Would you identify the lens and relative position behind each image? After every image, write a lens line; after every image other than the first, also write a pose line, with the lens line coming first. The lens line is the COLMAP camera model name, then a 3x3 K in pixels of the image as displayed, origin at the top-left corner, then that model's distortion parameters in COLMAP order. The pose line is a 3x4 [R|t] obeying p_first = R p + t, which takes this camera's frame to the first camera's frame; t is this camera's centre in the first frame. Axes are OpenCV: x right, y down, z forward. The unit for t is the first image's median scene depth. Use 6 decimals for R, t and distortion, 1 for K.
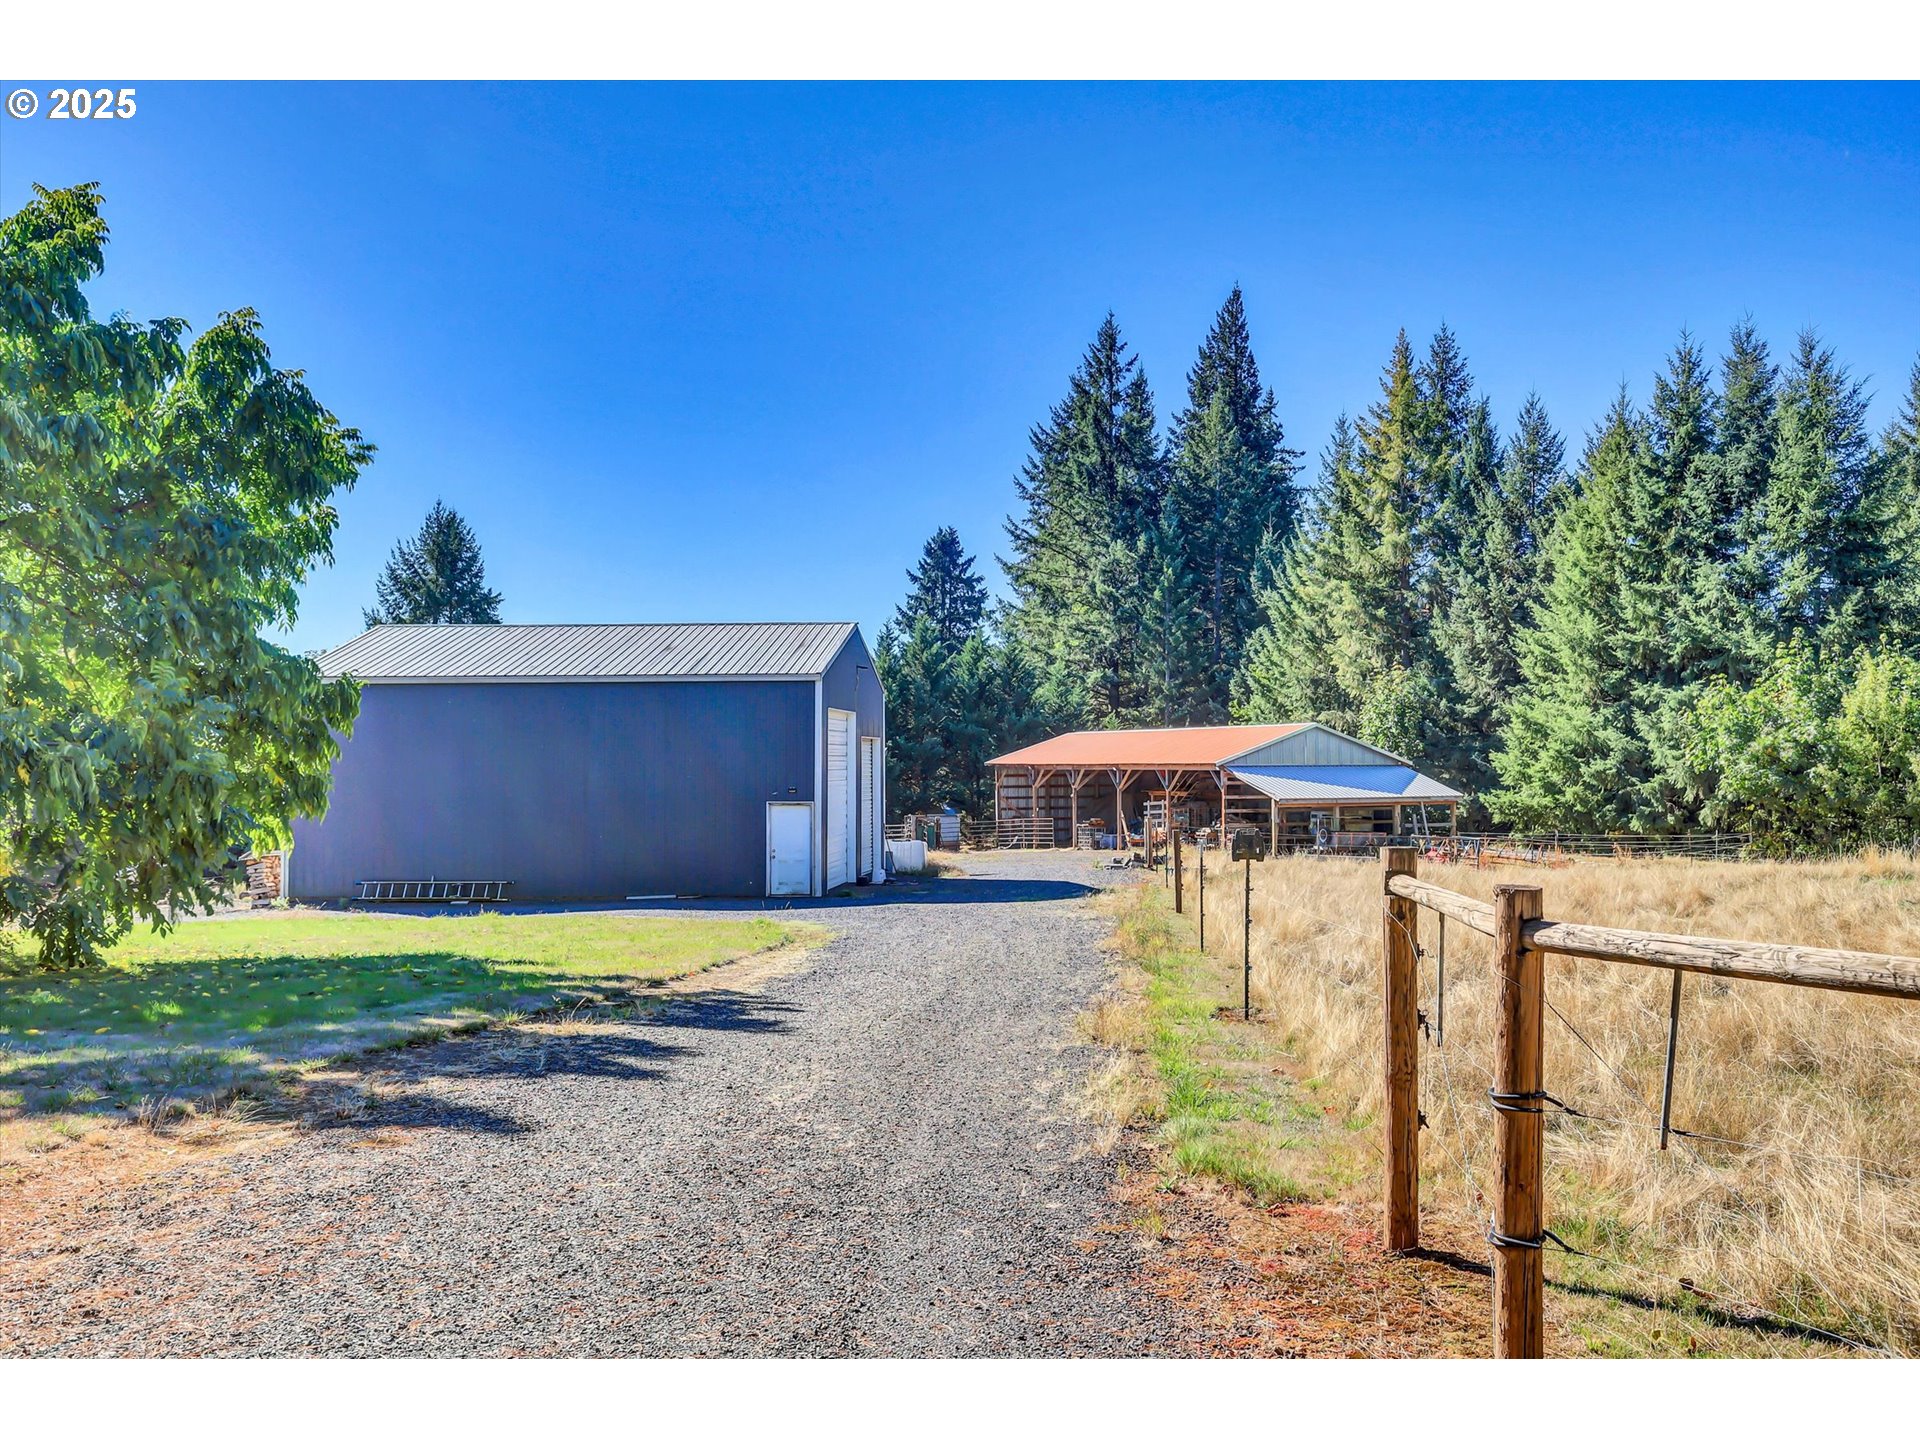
lens RADIAL K [[1422.3, 0, 959.6], [0, 1422.3, 689.9], [0, 0, 1]] dist [0.031911, -0.002466]
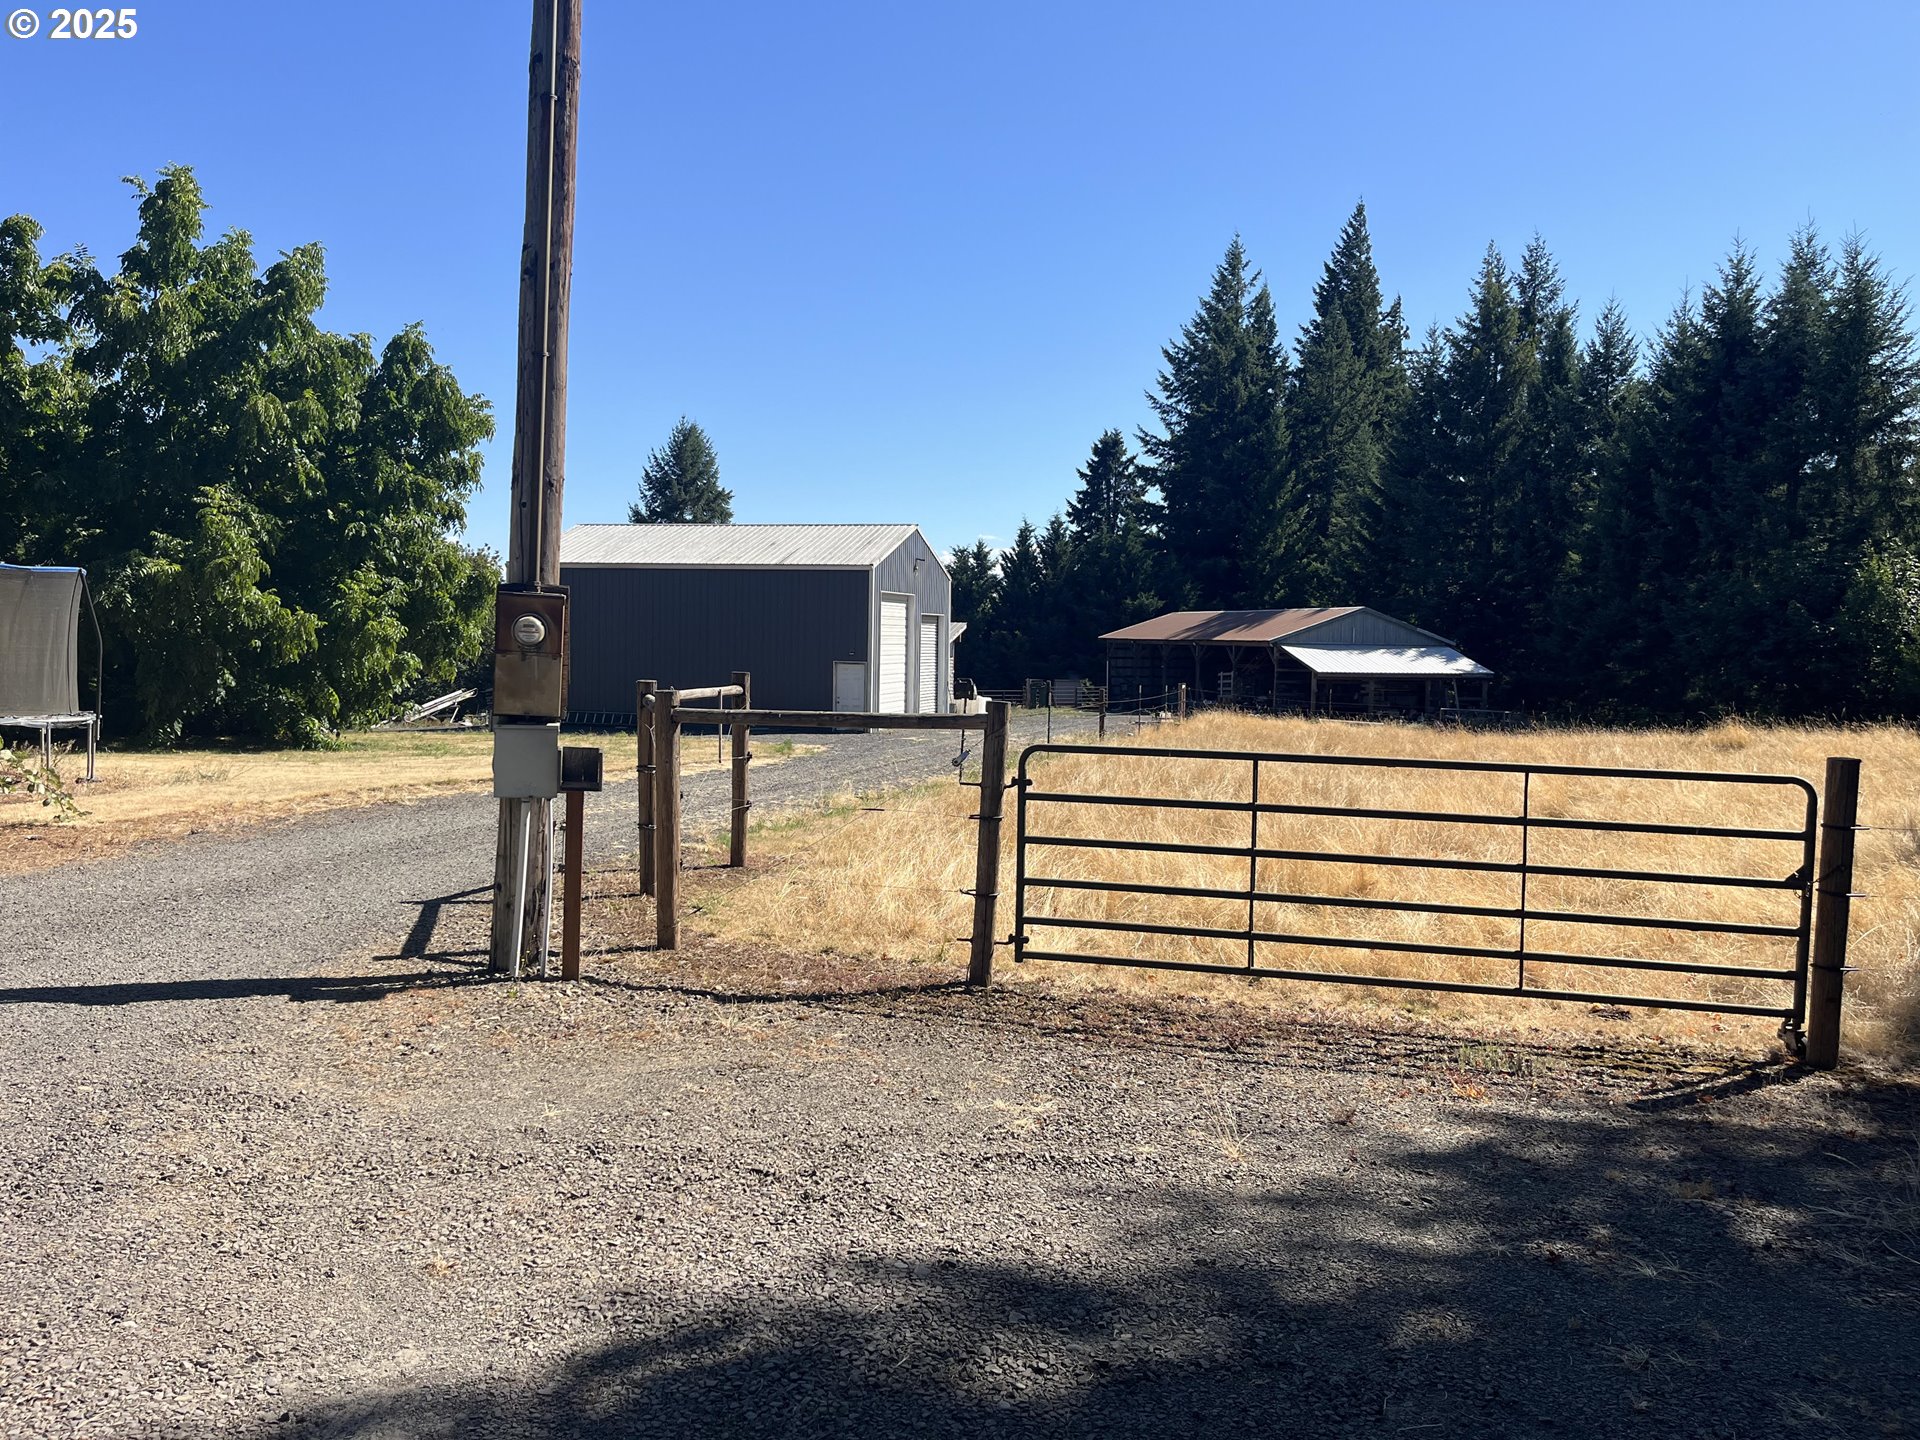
lens RADIAL K [[1359.5, 0, 978.6], [0, 1359.5, 723.2], [0, 0, 1]] dist [0.039612, -0.037051]
pose [[0.975454, 0.032503, -0.217793, 0.168980], [-0.007542, 0.993397, 0.114477, -0.006420], [0.220076, -0.110025, 0.969258, -0.129301]]
